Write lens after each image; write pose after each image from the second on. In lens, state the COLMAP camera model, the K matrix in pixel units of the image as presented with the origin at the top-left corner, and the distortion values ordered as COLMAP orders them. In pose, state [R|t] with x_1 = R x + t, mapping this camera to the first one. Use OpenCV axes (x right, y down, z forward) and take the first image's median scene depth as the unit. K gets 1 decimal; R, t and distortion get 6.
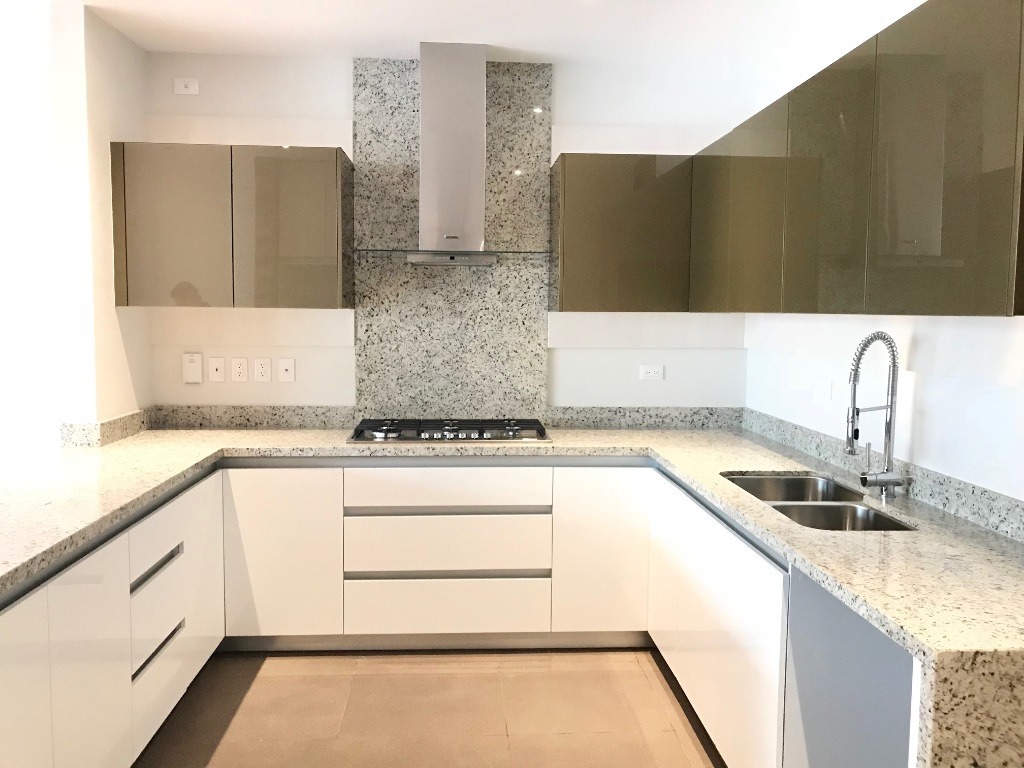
lens RADIAL K [[846.6, 0, 511.7], [0, 846.6, 383.0], [0, 0, 1]] dist [0.005697, -0.009052]
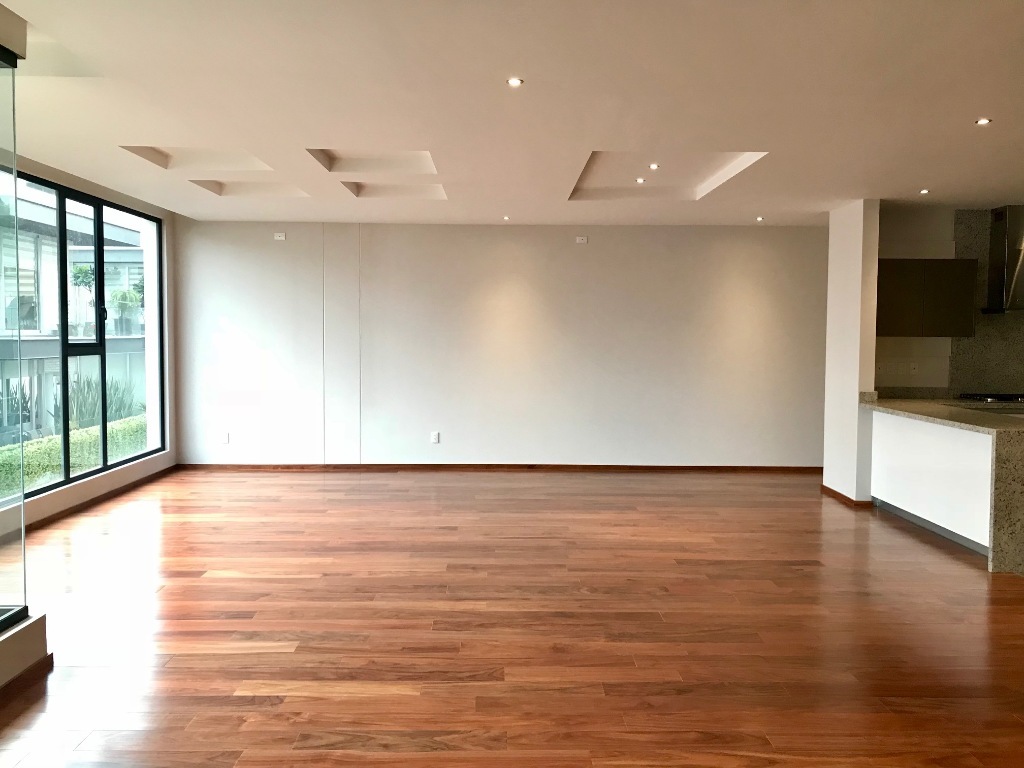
lens RADIAL K [[846.6, 0, 510.9], [0, 846.6, 380.4], [0, 0, 1]] dist [0.005697, -0.009052]
pose [[0.998708, -0.001521, -0.050798, -1.047956], [0.000936, 0.999933, -0.011531, 0.032001], [0.050812, 0.011468, 0.998642, -0.948341]]
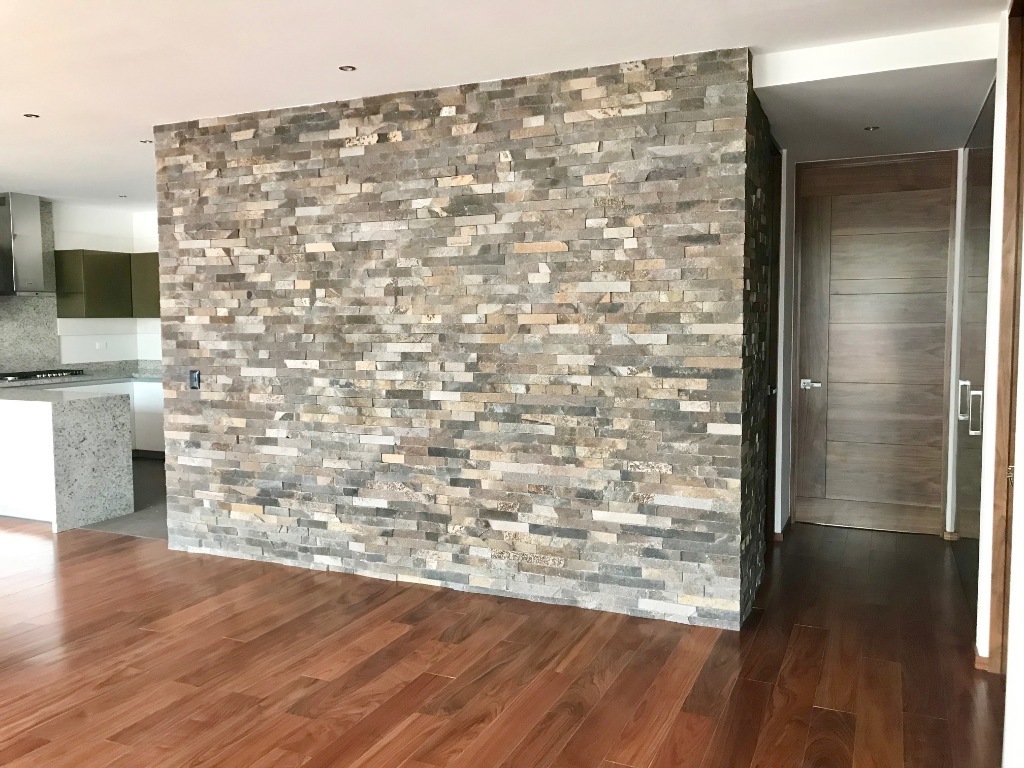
lens RADIAL K [[846.6, 0, 512.3], [0, 846.6, 382.6], [0, 0, 1]] dist [0.005697, -0.009052]
pose [[0.460907, -0.075383, 0.884241, -1.303442], [0.062081, 0.996684, 0.052610, 0.033291], [-0.885274, 0.030646, 0.464058, -0.961525]]
